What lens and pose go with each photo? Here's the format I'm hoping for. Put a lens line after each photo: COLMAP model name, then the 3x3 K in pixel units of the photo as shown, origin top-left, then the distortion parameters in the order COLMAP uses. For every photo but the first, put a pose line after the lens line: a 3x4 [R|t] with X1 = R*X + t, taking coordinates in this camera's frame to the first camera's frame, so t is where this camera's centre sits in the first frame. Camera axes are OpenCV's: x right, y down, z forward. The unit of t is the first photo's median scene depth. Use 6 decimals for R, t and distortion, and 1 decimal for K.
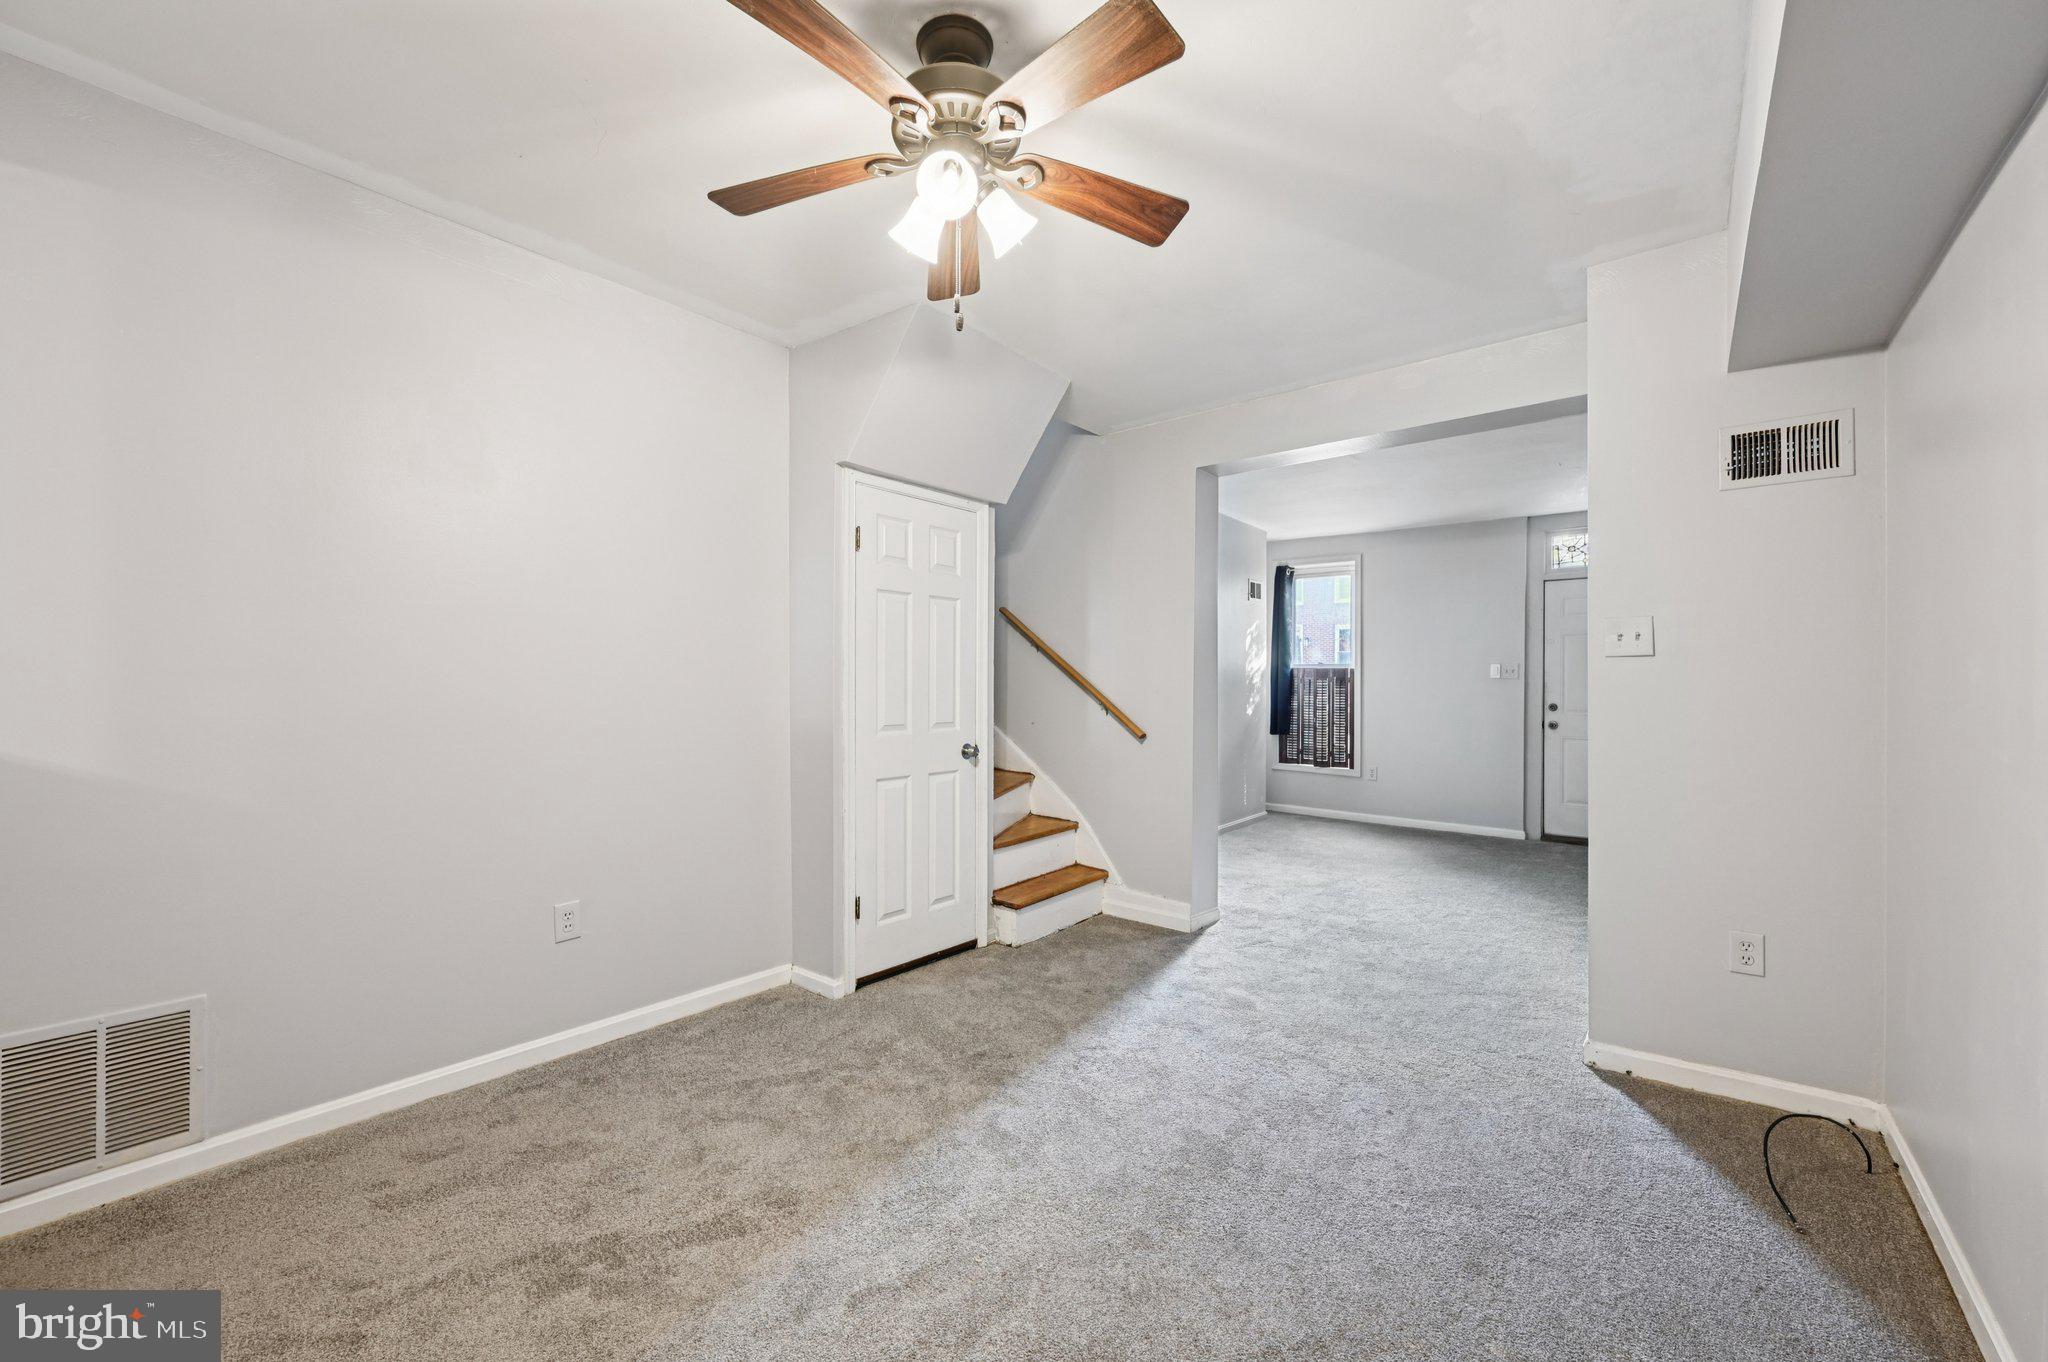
lens RADIAL K [[818.8, 0, 1037.2], [0, 818.8, 686.9], [0, 0, 1]] dist [0.000547, -0.000011]
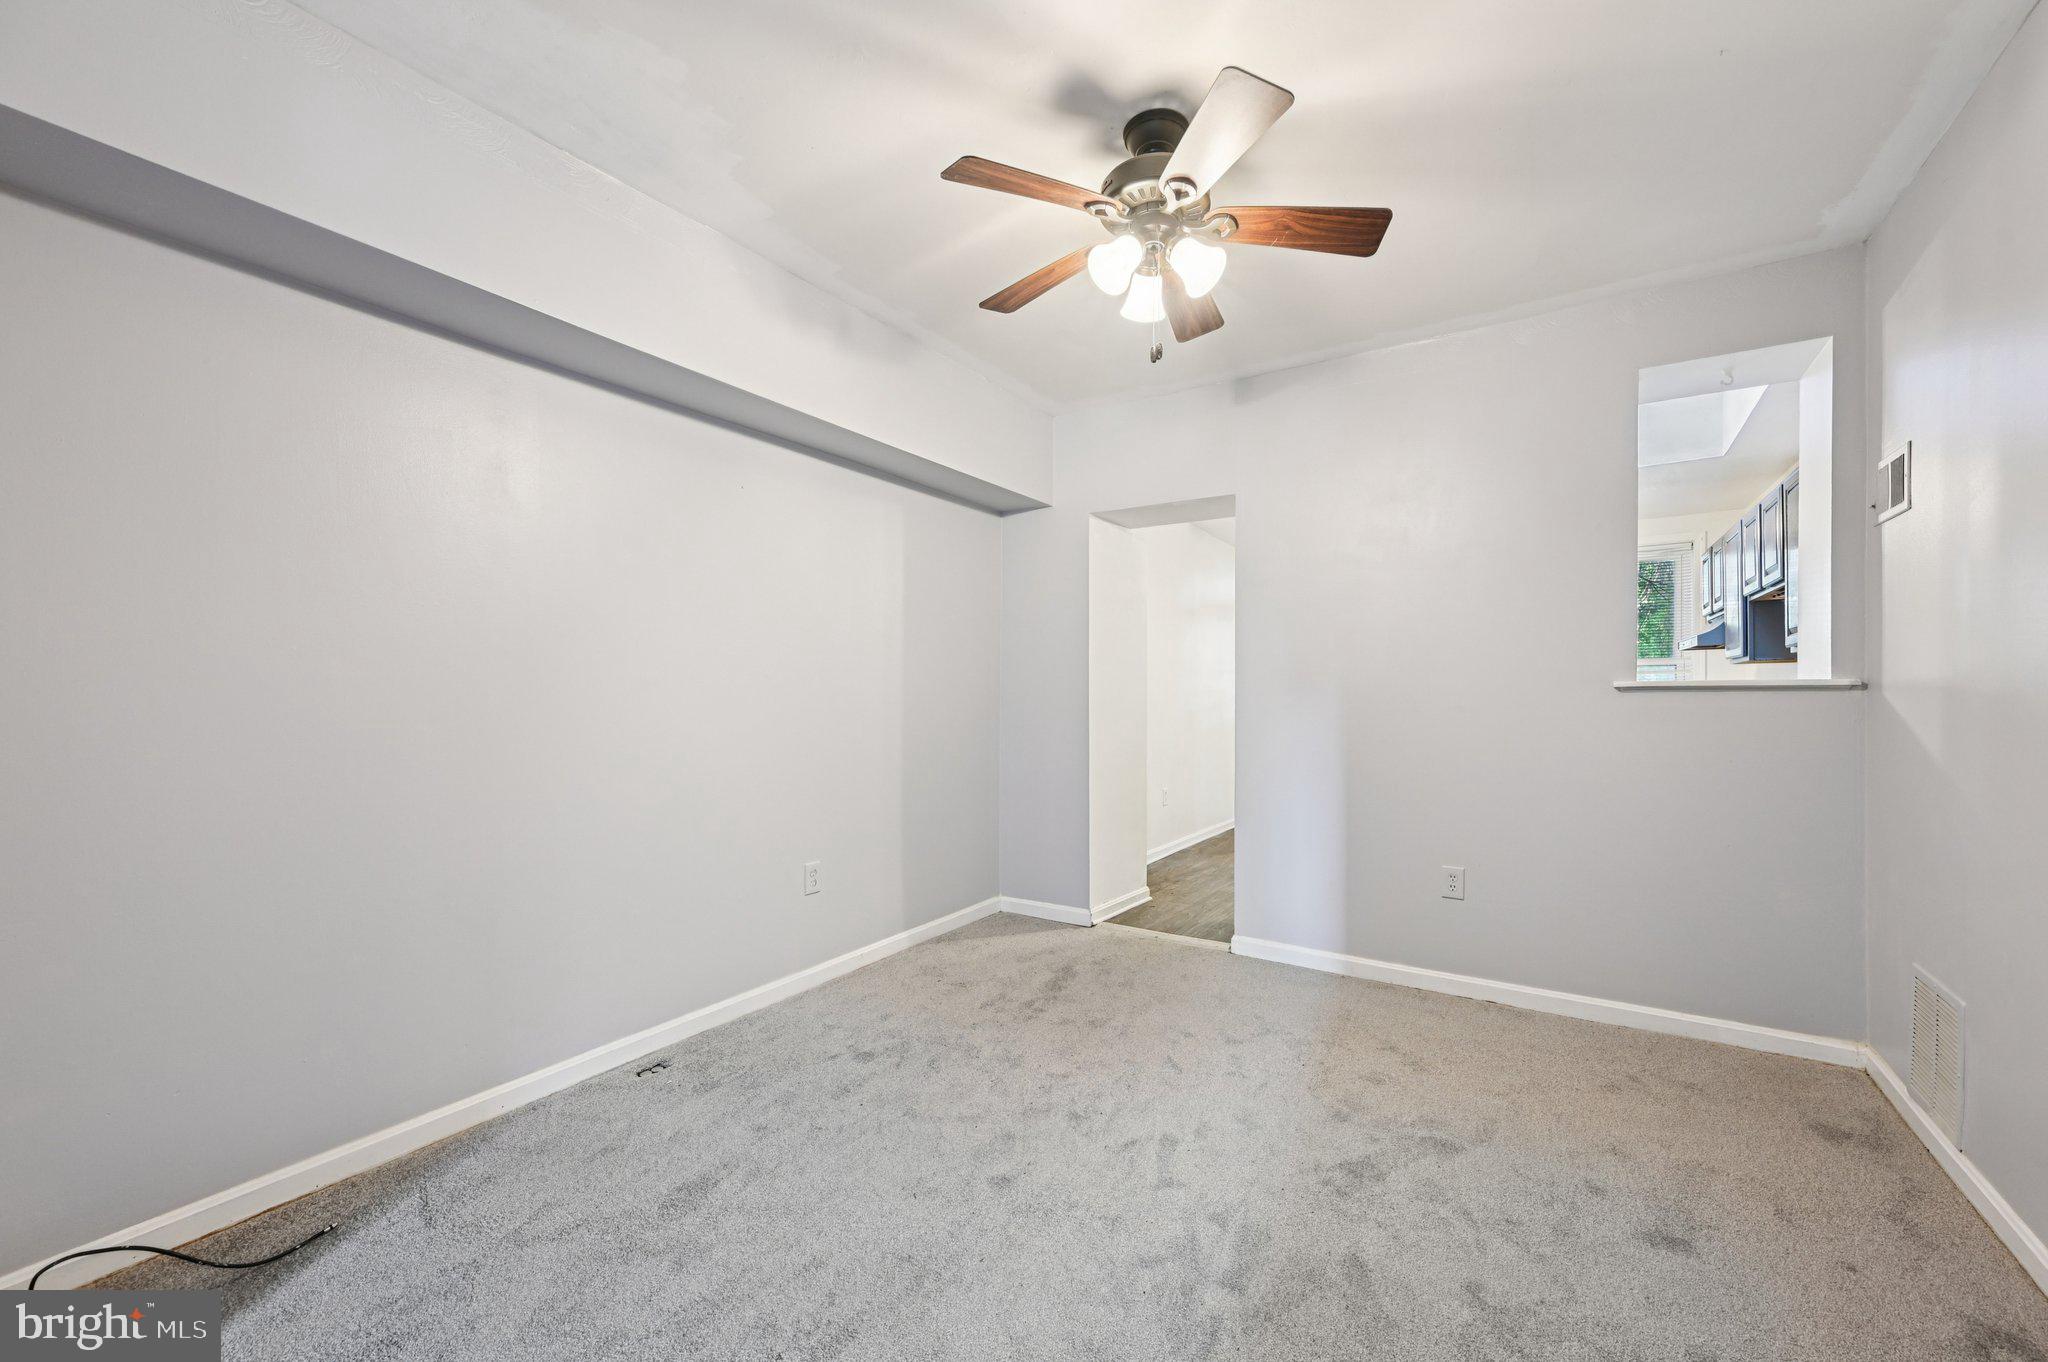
lens RADIAL K [[818.8, 0, 1037.2], [0, 818.8, 686.9], [0, 0, 1]] dist [0.000547, -0.000011]
pose [[-0.994180, 0.000299, -0.107734, 0.054197], [0.000318, 1.000000, -0.000165, 0.002219], [0.107734, -0.000199, -0.994180, 0.601908]]
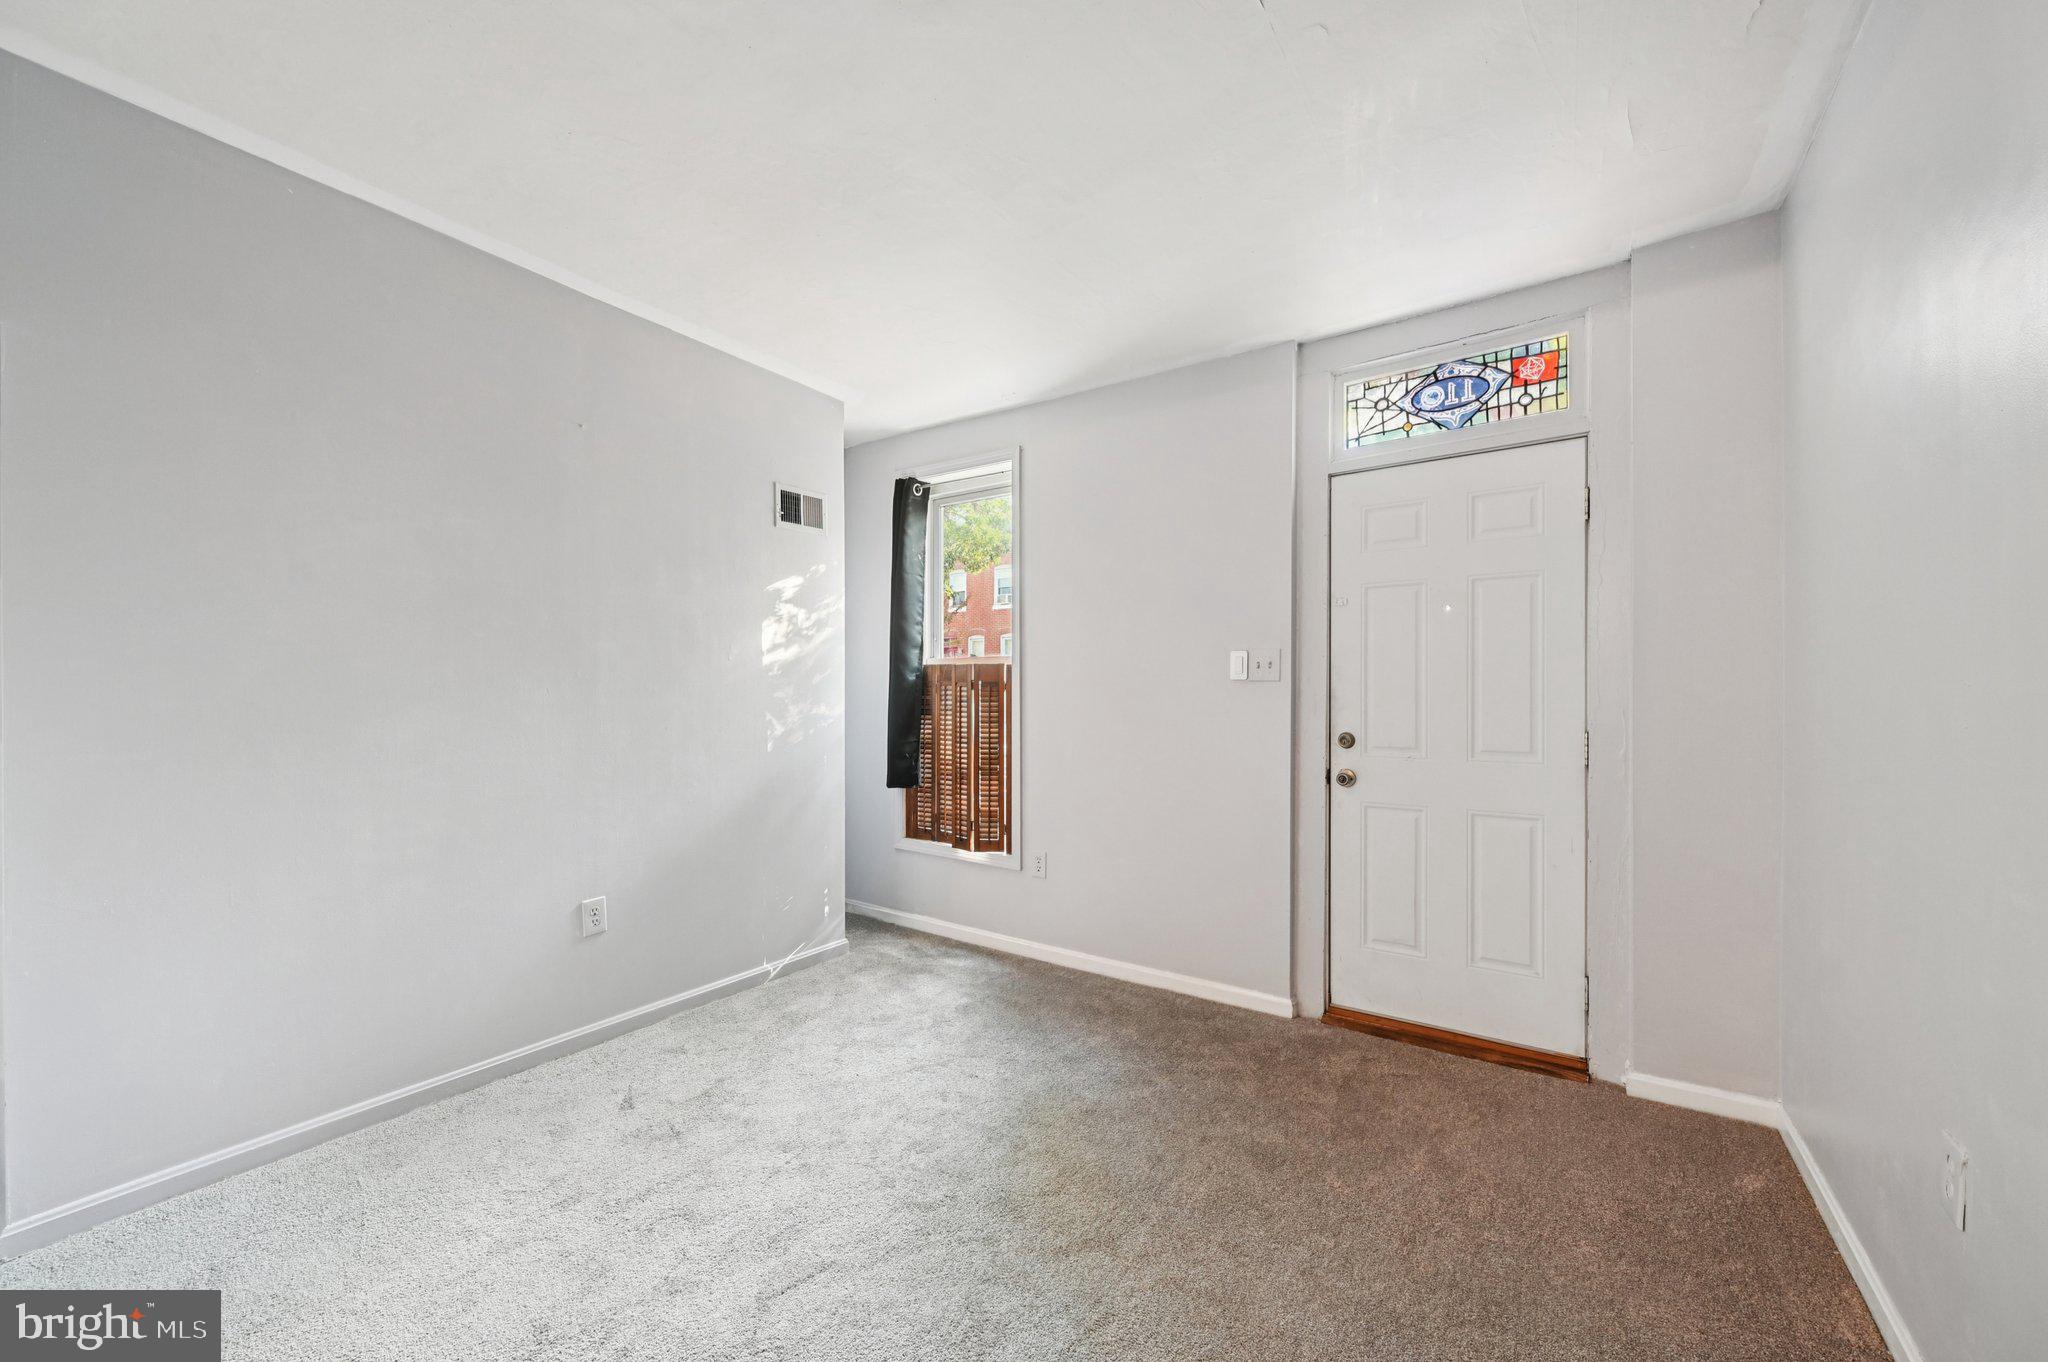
lens RADIAL K [[815.0, 0, 1023.8], [0, 815.0, 700.7], [0, 0, 1]] dist [0.000453, 0.000047]
pose [[0.998352, -0.002963, 0.057315, 0.416528], [0.002968, 0.999996, -0.000005, 0.001309], [-0.057315, 0.000175, 0.998356, 0.539618]]
